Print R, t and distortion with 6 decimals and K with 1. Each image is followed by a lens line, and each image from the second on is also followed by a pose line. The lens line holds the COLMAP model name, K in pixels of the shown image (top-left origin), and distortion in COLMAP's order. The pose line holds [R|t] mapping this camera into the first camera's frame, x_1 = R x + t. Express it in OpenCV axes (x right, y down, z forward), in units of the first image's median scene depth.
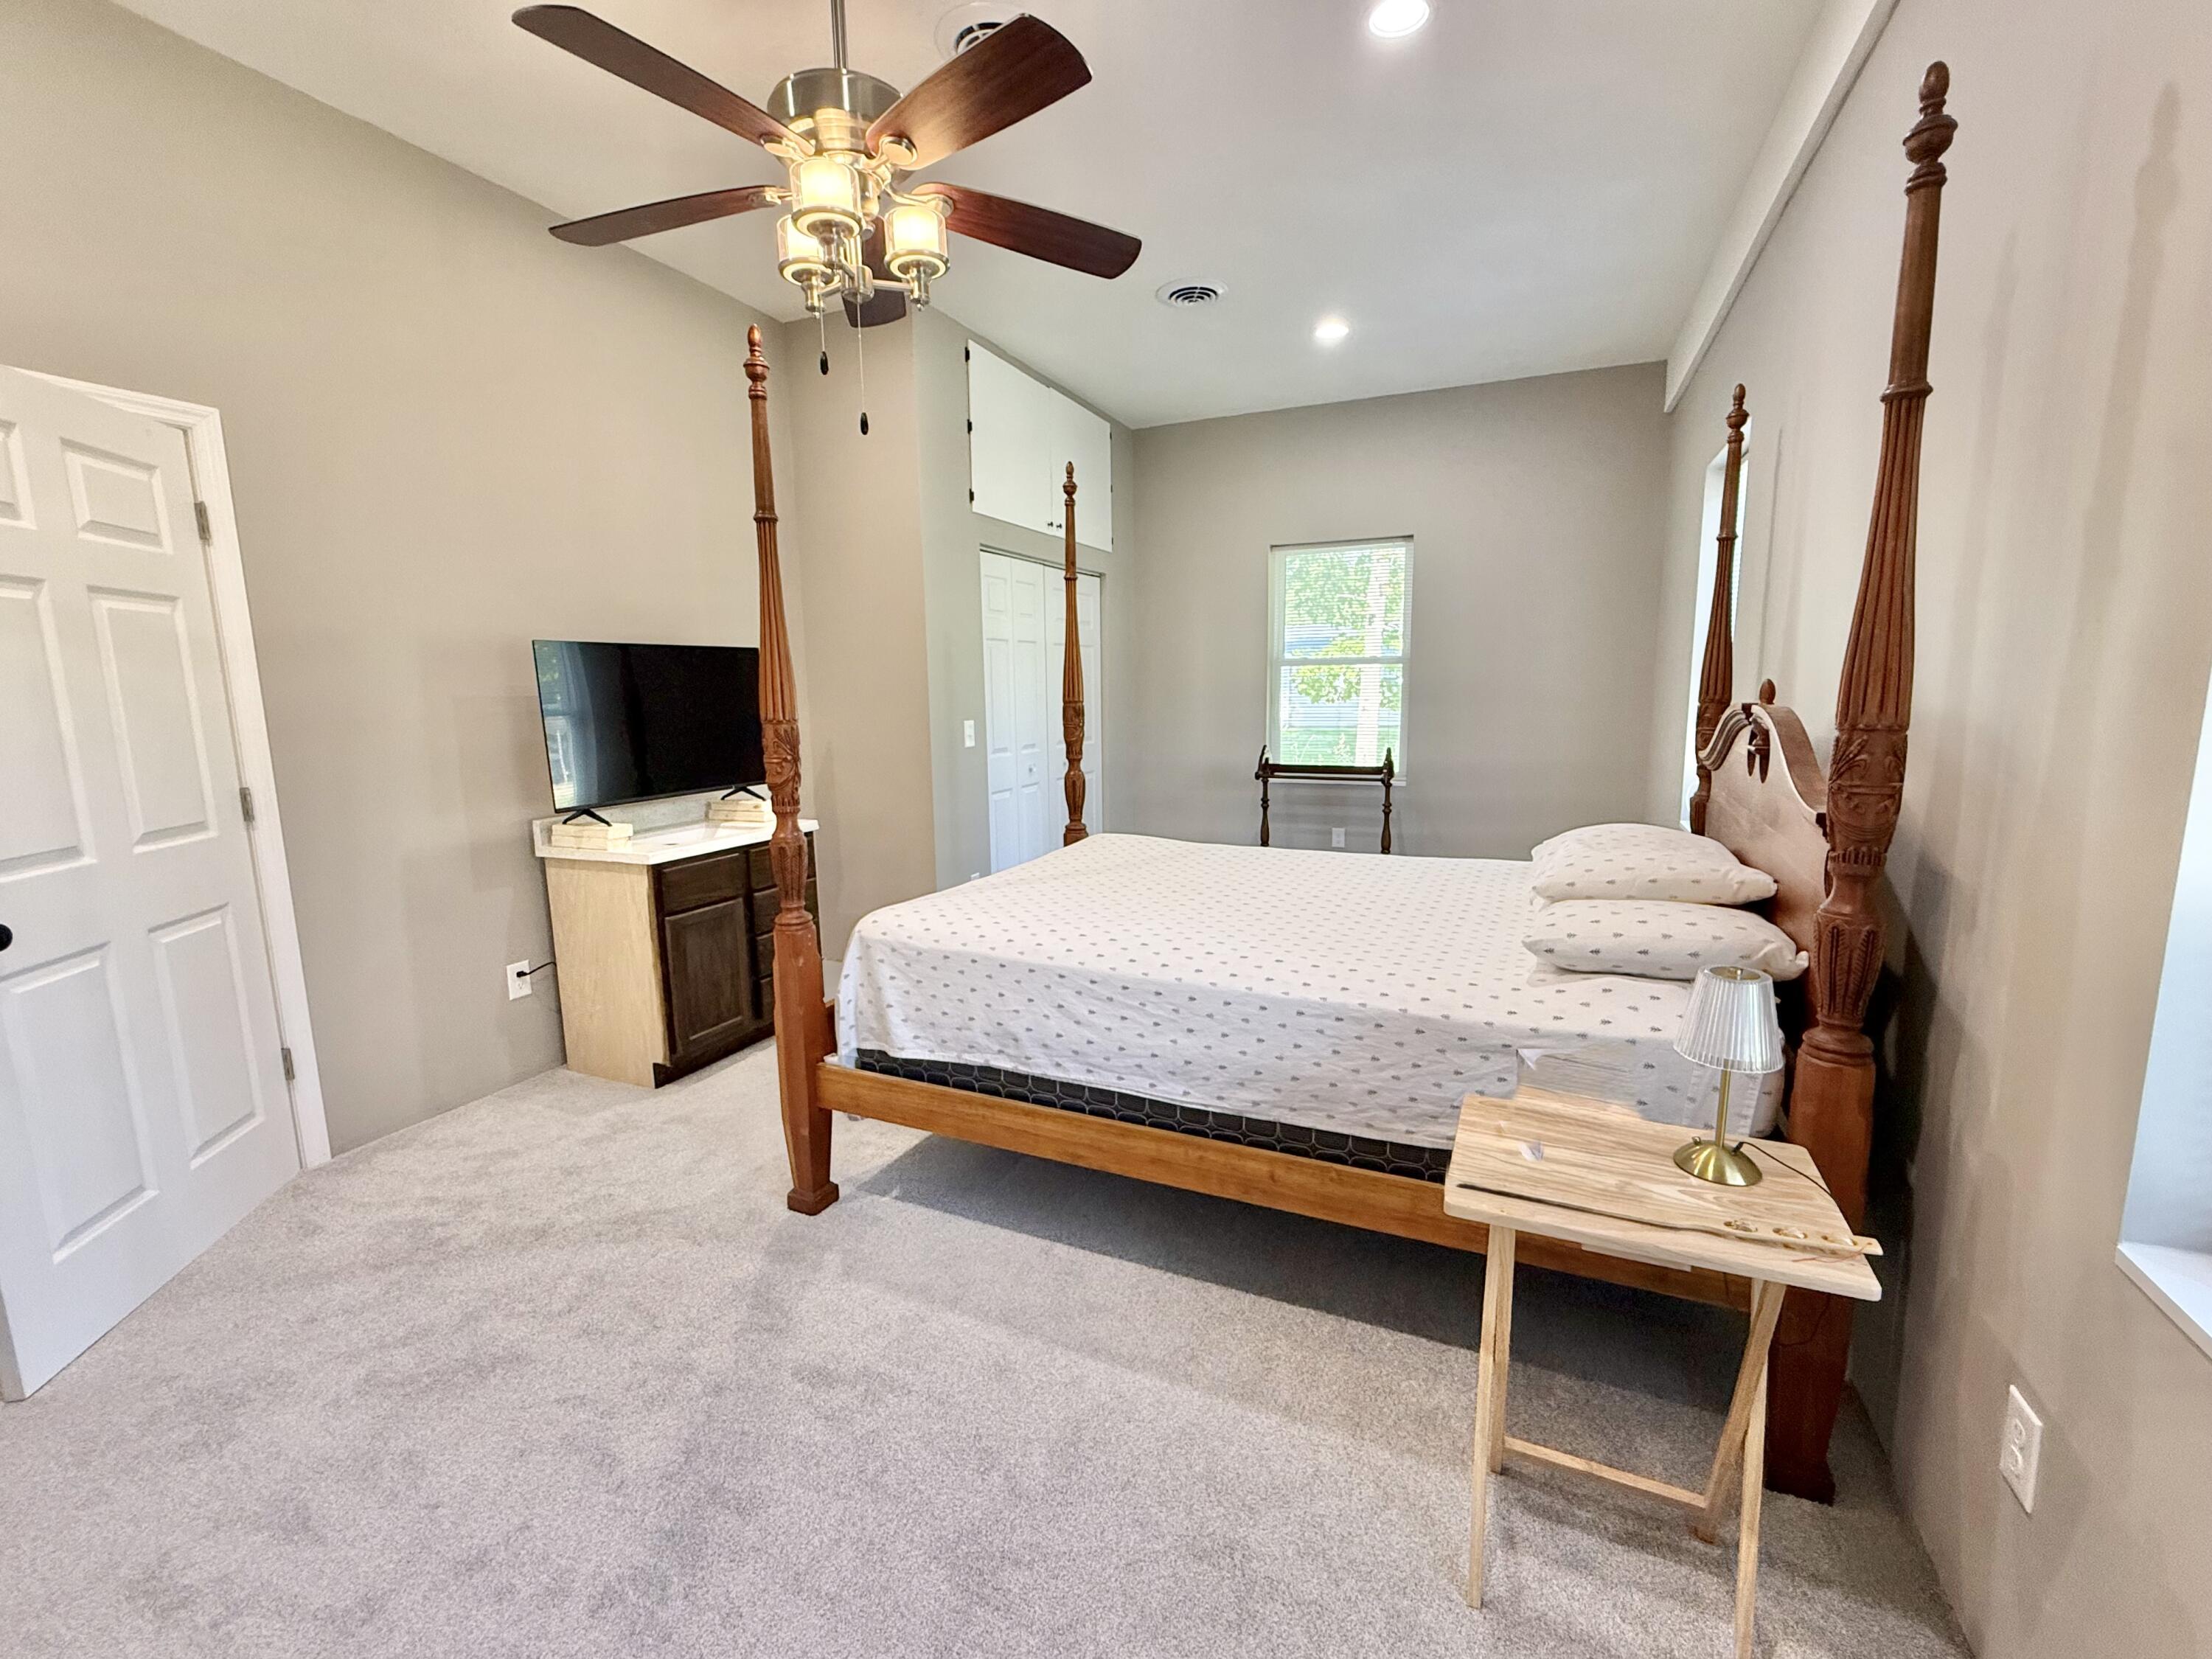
lens RADIAL K [[949.1, 0, 1108.2], [0, 949.1, 830.7], [0, 0, 1]] dist [0.000097, 0.000413]
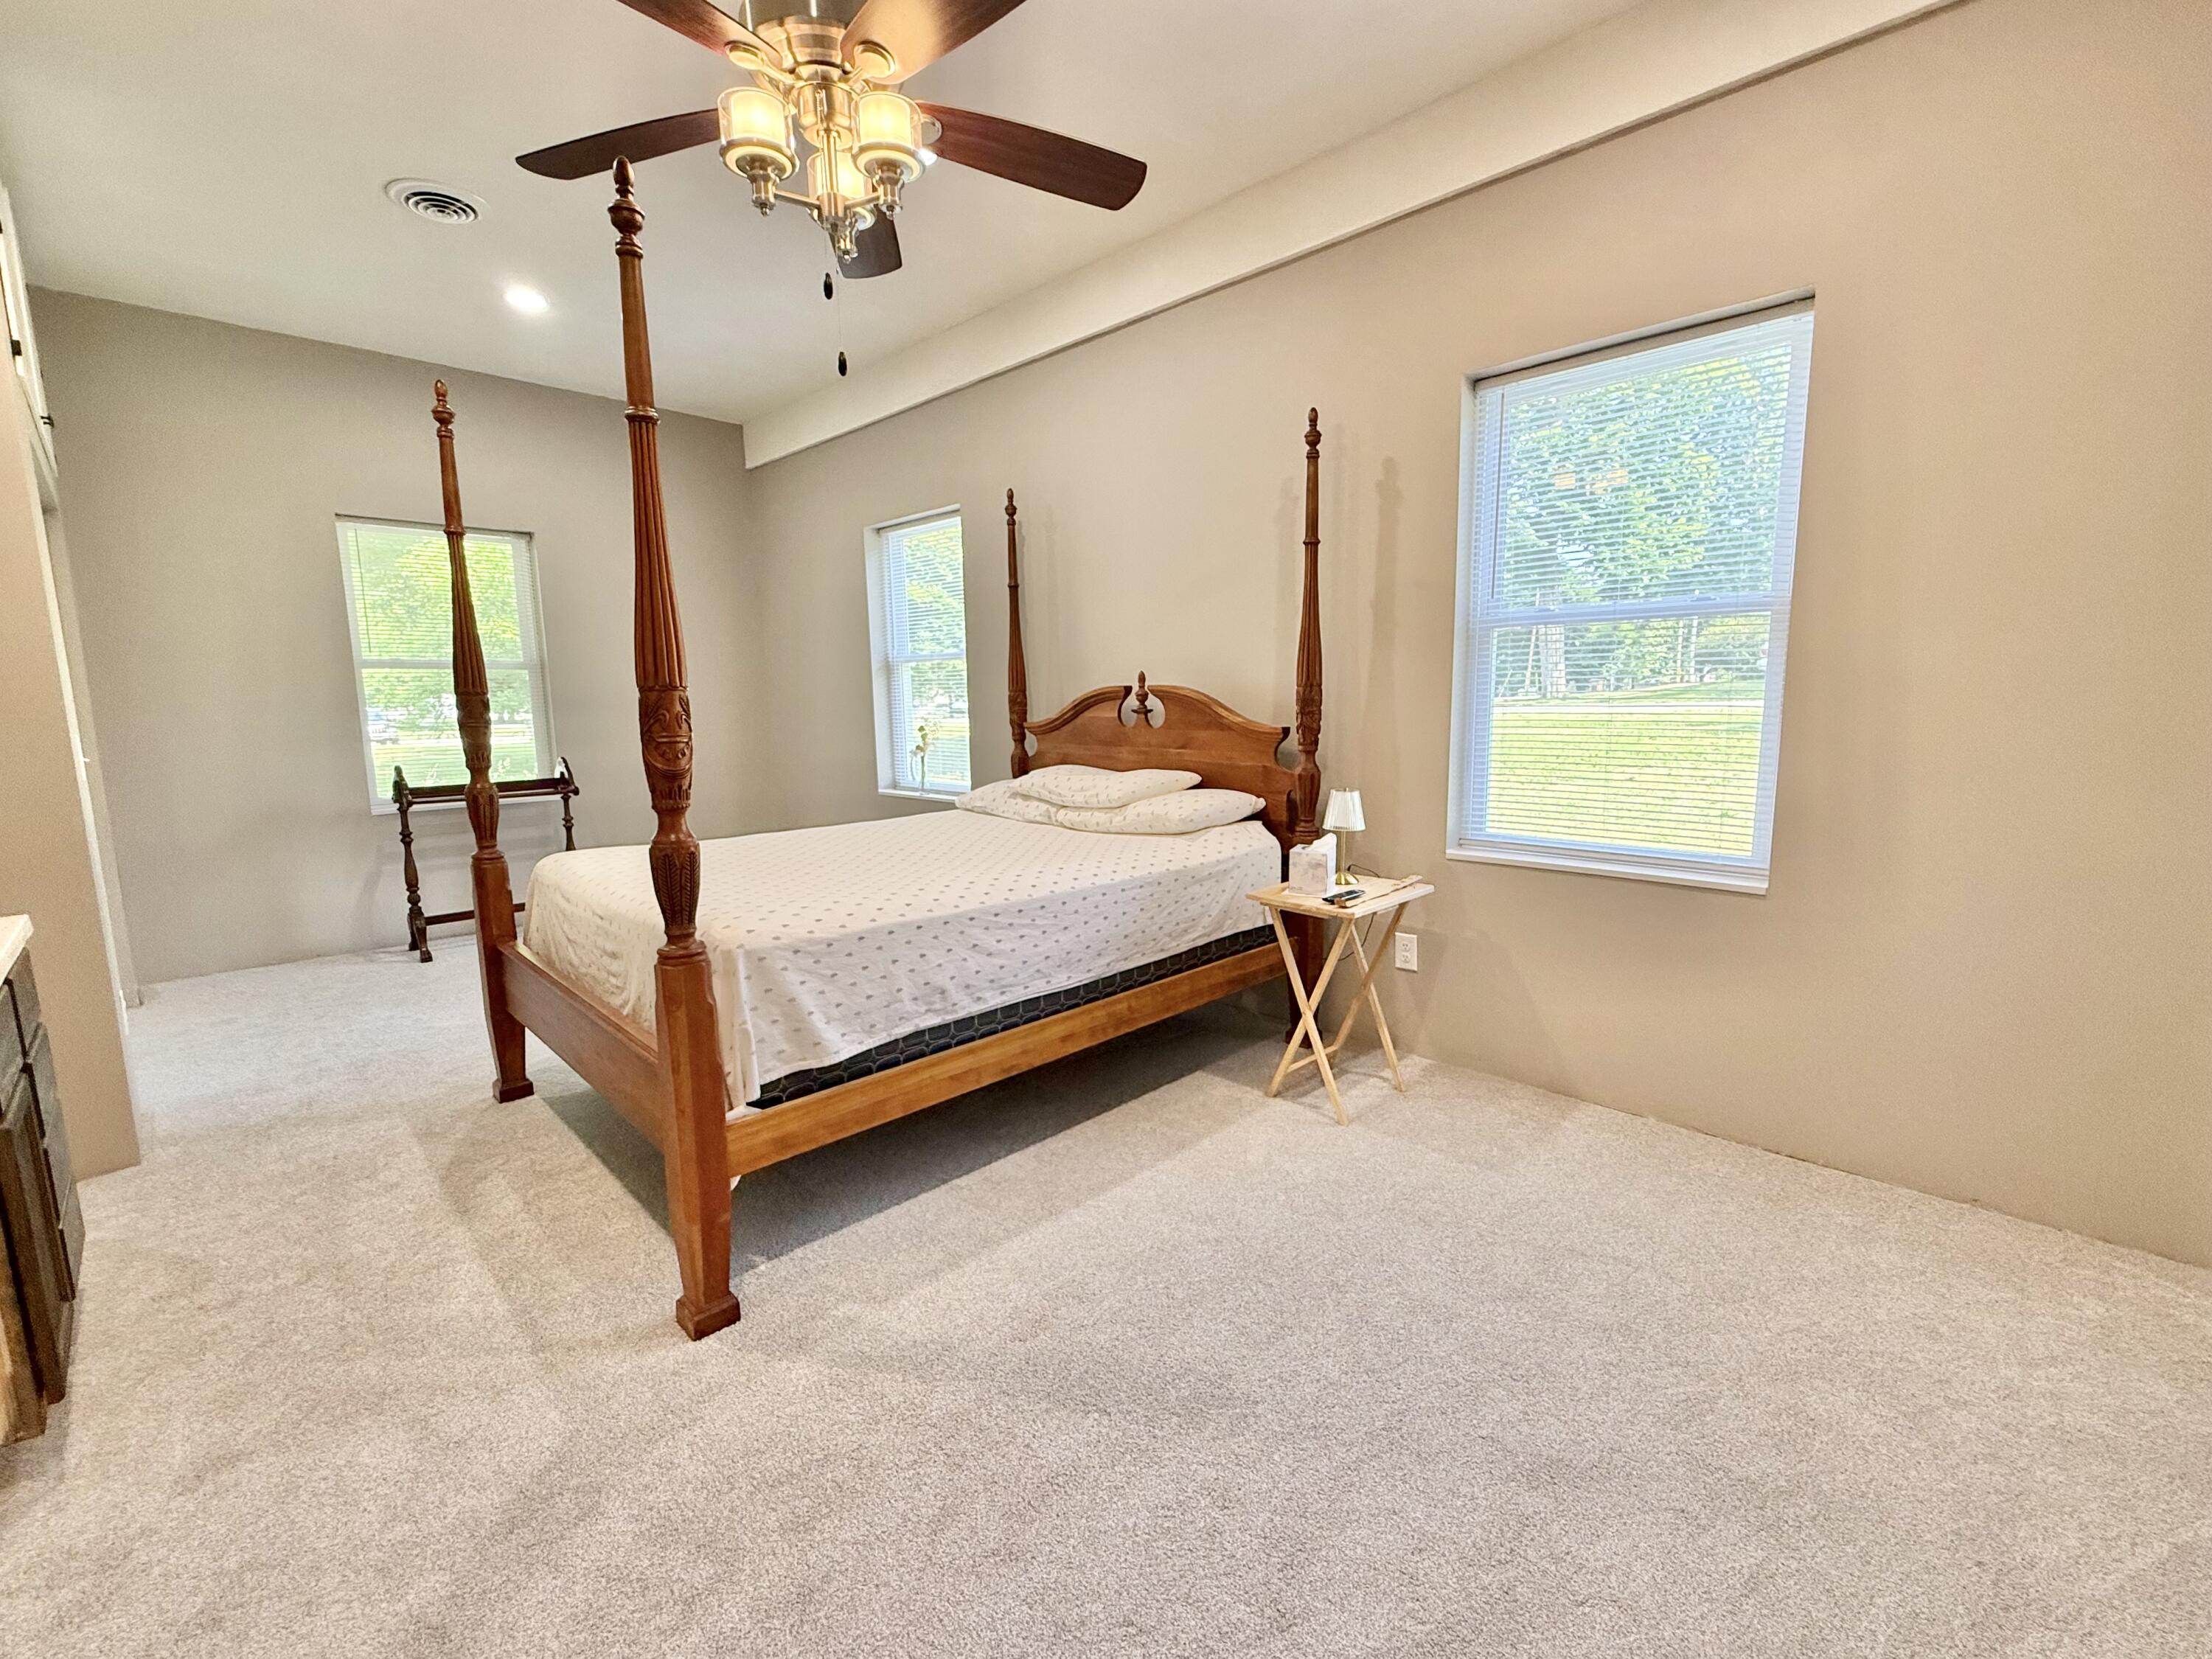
lens RADIAL K [[949.1, 0, 1111.3], [0, 949.1, 826.3], [0, 0, 1]] dist [0.000097, 0.000413]
pose [[0.348978, -0.120645, 0.929333, -0.999193], [0.155001, 0.985451, 0.069725, -0.005053], [-0.924223, 0.119715, 0.362601, 0.430125]]
